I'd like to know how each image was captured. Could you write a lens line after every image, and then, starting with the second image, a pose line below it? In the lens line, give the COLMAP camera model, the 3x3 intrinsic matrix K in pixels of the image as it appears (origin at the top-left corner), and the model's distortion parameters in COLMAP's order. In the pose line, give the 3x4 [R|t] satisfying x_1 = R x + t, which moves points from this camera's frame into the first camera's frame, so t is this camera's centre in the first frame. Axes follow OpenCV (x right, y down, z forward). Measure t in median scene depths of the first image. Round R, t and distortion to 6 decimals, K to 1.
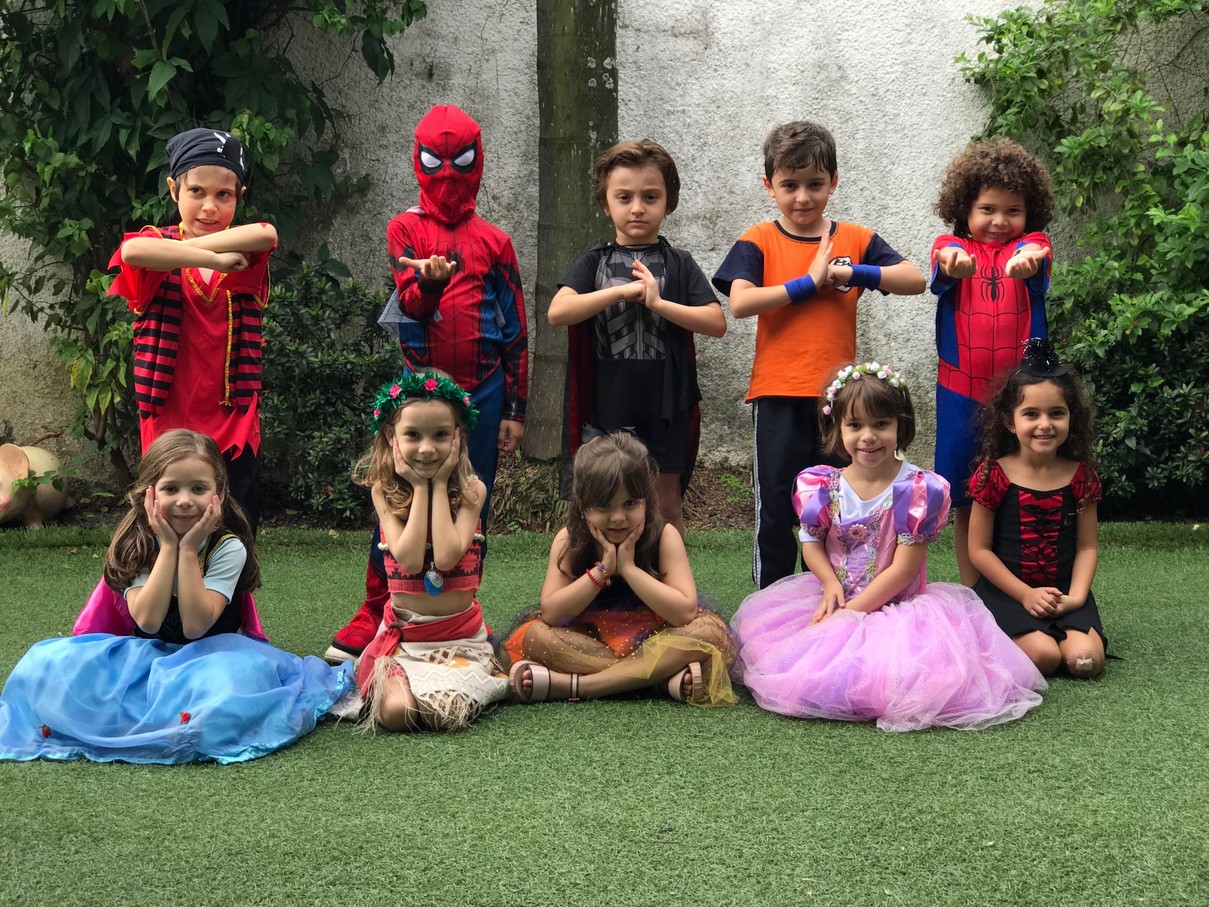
lens RADIAL K [[2291.0, 0, 577.7], [0, 2291.0, 445.4], [0, 0, 1]] dist [0.089116, 0.000000]
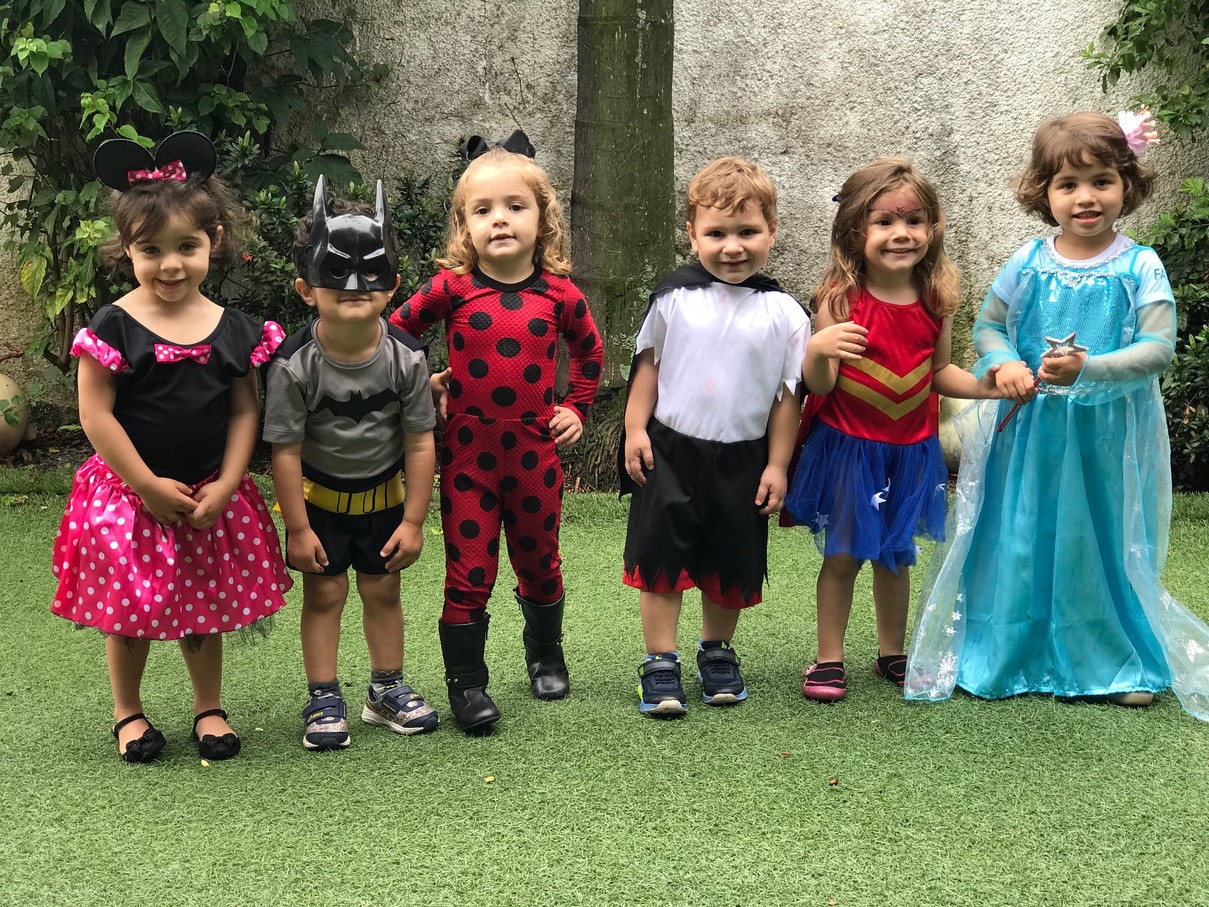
lens RADIAL K [[2291.0, 0, 550.6], [0, 2291.0, 482.9], [0, 0, 1]] dist [0.089116, 0.000000]
pose [[0.998414, 0.024558, -0.050658, 0.018824], [-0.020736, 0.996995, 0.074645, -0.026009], [0.052339, -0.073477, 0.995923, 0.147782]]
